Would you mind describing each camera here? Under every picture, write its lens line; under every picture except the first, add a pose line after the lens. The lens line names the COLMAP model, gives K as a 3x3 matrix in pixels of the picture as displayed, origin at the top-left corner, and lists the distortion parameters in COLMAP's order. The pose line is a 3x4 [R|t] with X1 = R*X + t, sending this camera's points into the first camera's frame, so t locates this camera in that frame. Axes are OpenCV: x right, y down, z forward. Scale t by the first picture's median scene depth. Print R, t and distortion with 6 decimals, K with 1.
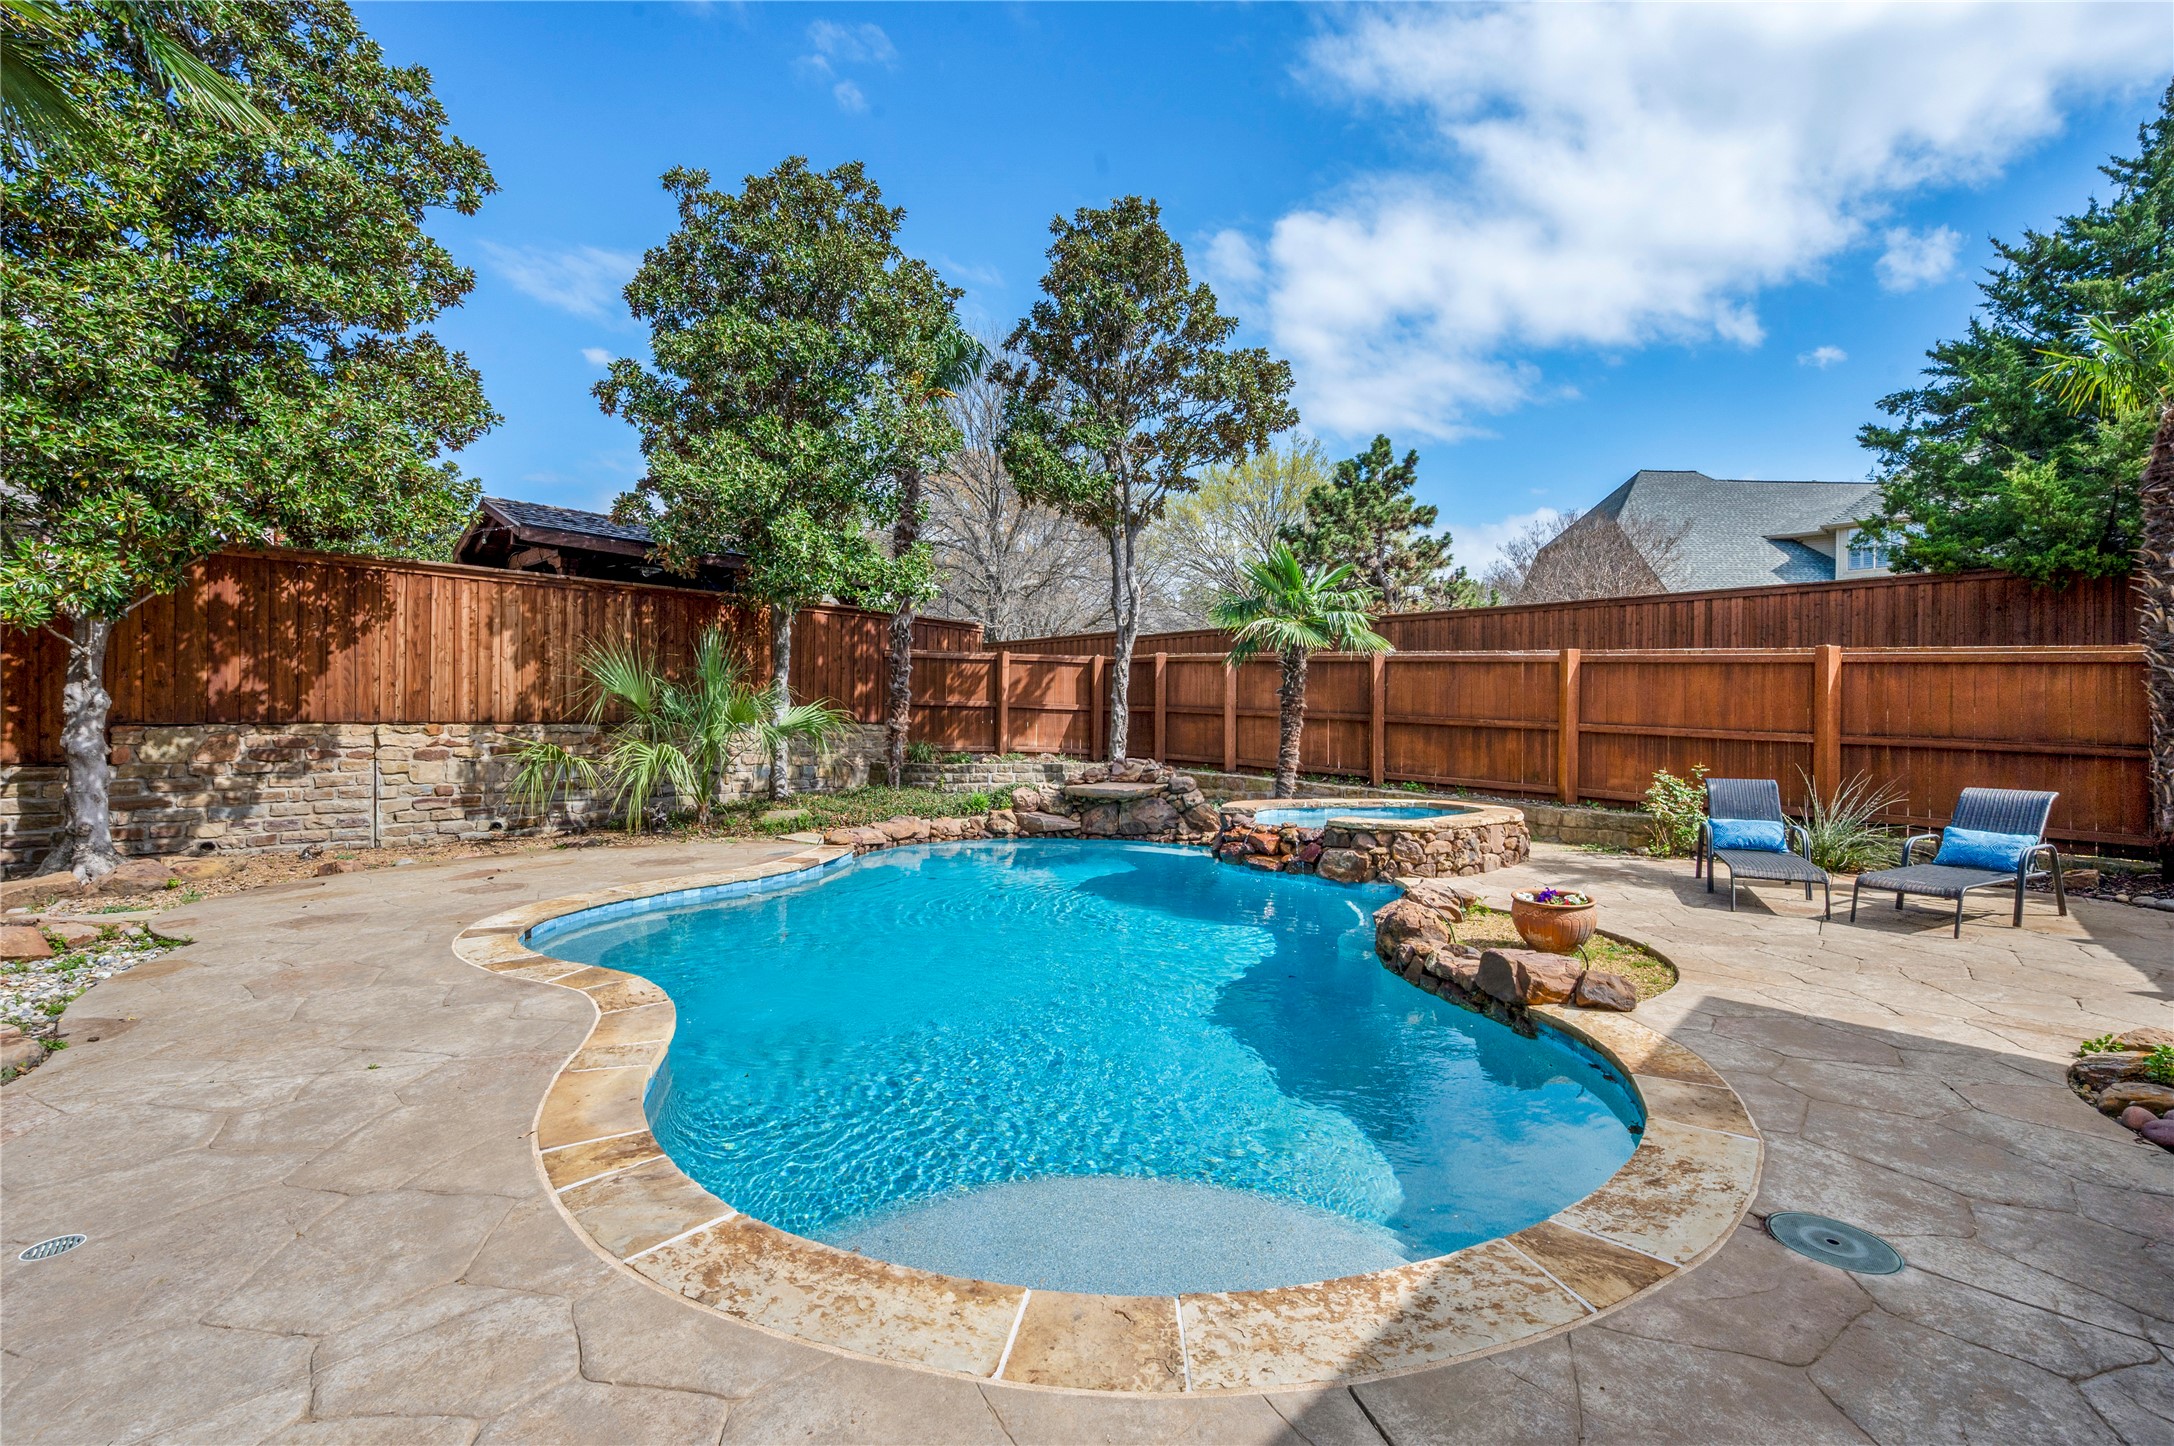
lens RADIAL K [[956.5, 0, 1082.1], [0, 956.5, 715.1], [0, 0, 1]] dist [0.005827, 0.000851]
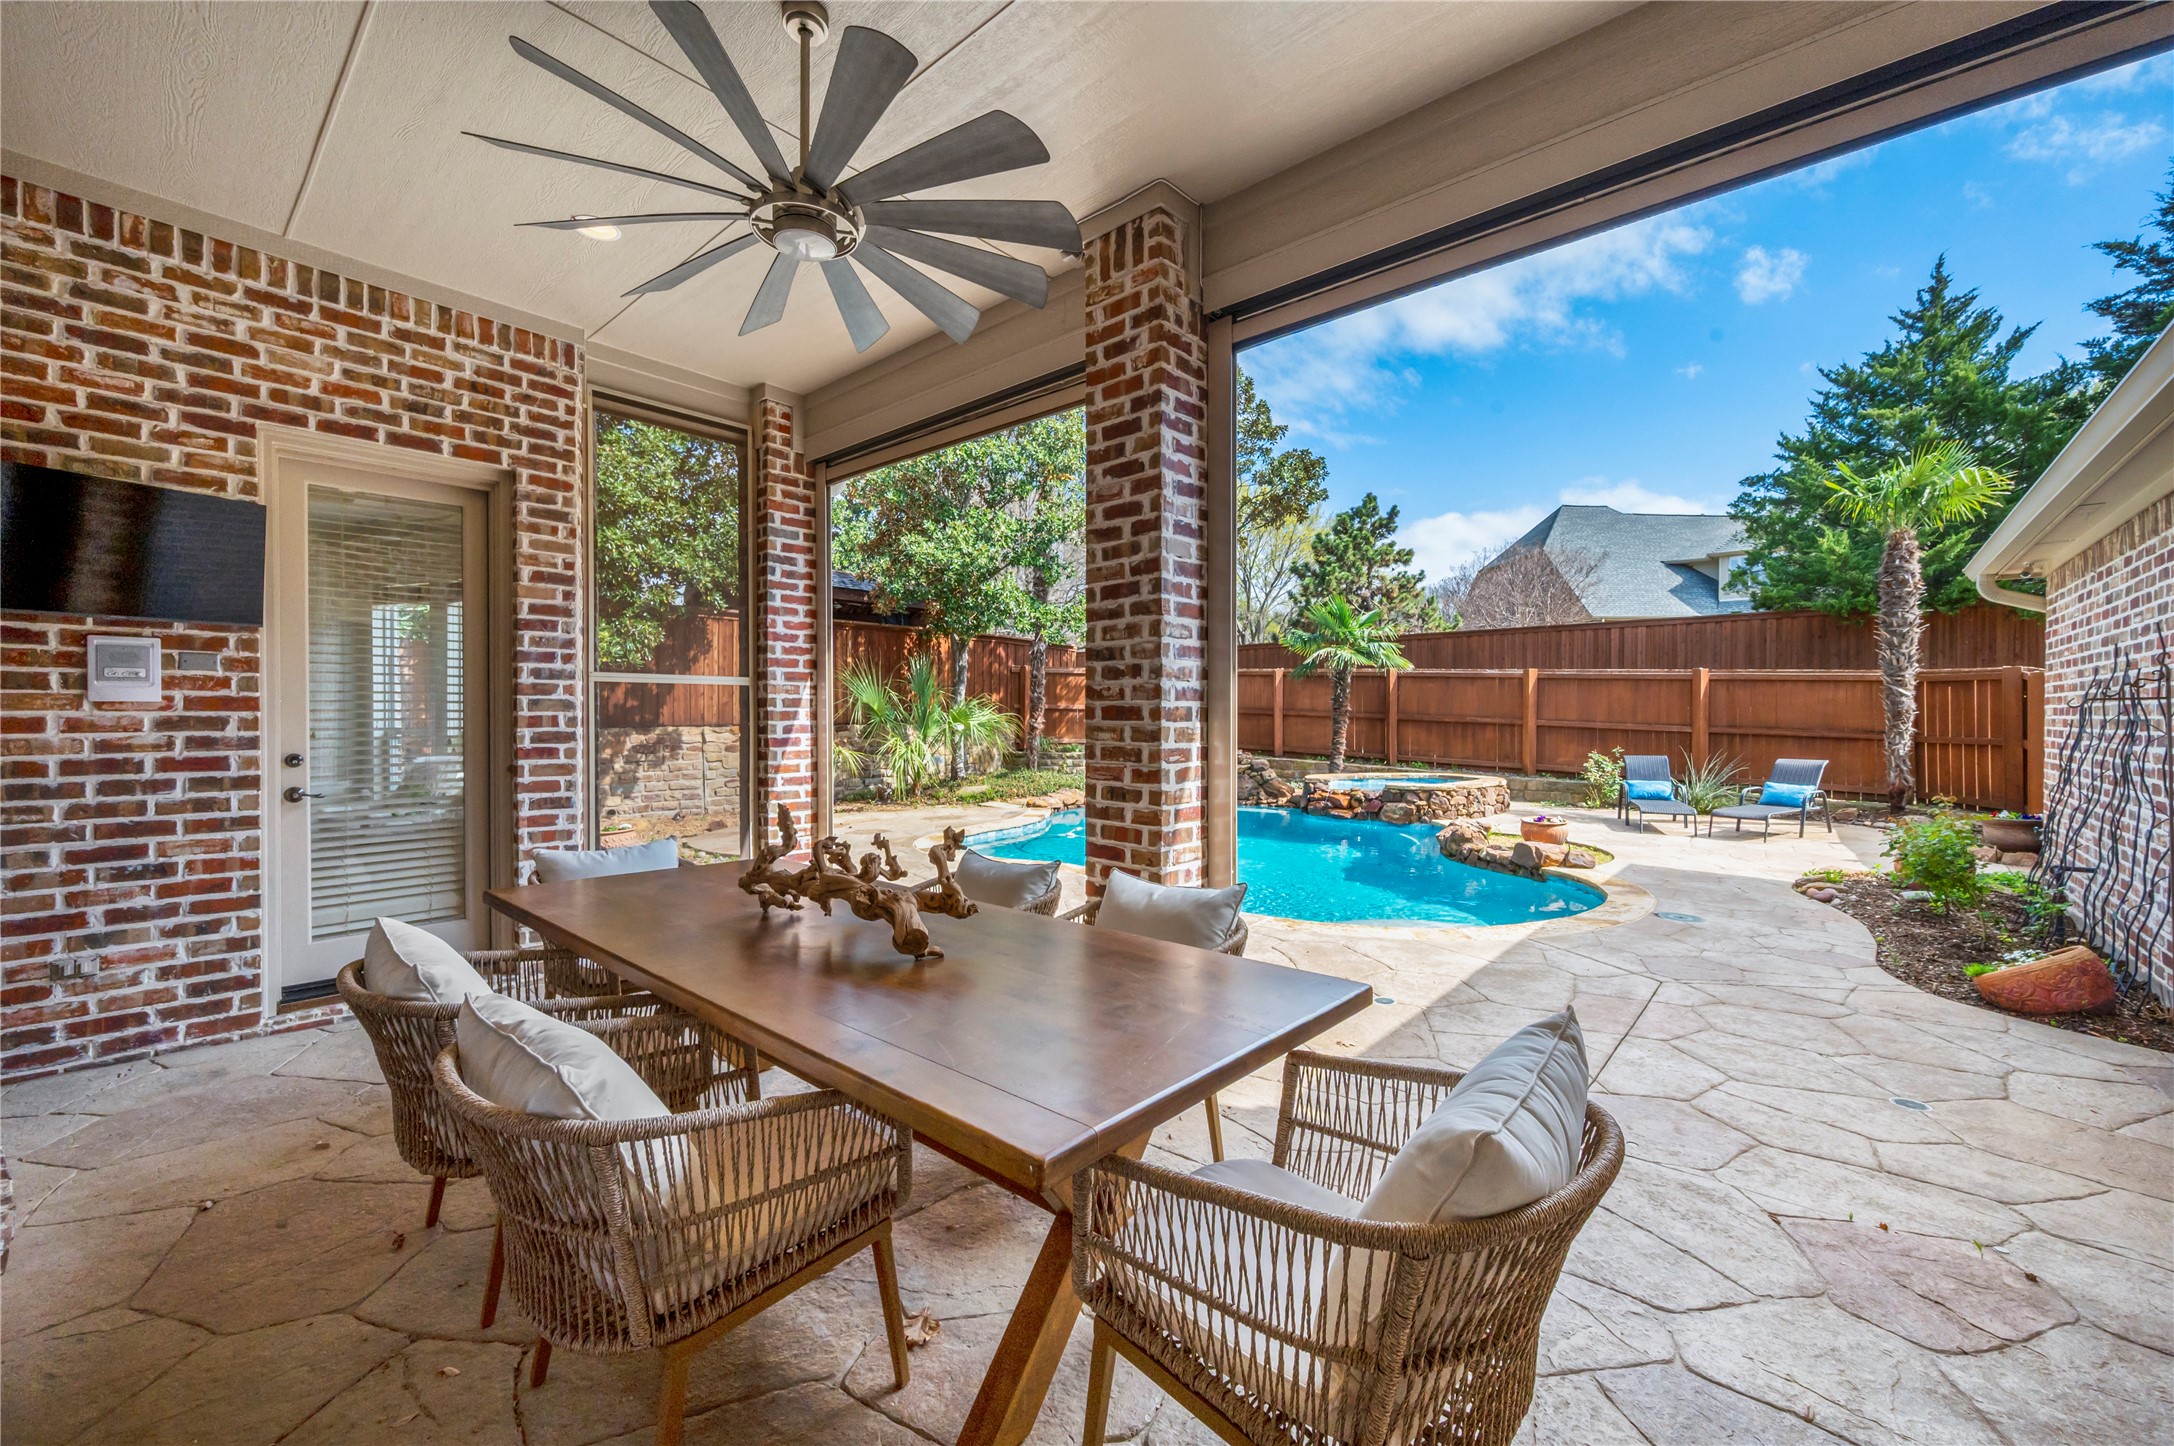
lens RADIAL K [[871.0, 0, 1090.7], [0, 871.0, 720.9], [0, 0, 1]] dist [0.000005, -0.000265]
pose [[0.999309, -0.007821, 0.036350, -0.205907], [0.007403, 0.999905, 0.011621, -0.010167], [-0.036437, -0.011344, 0.999272, -0.295690]]
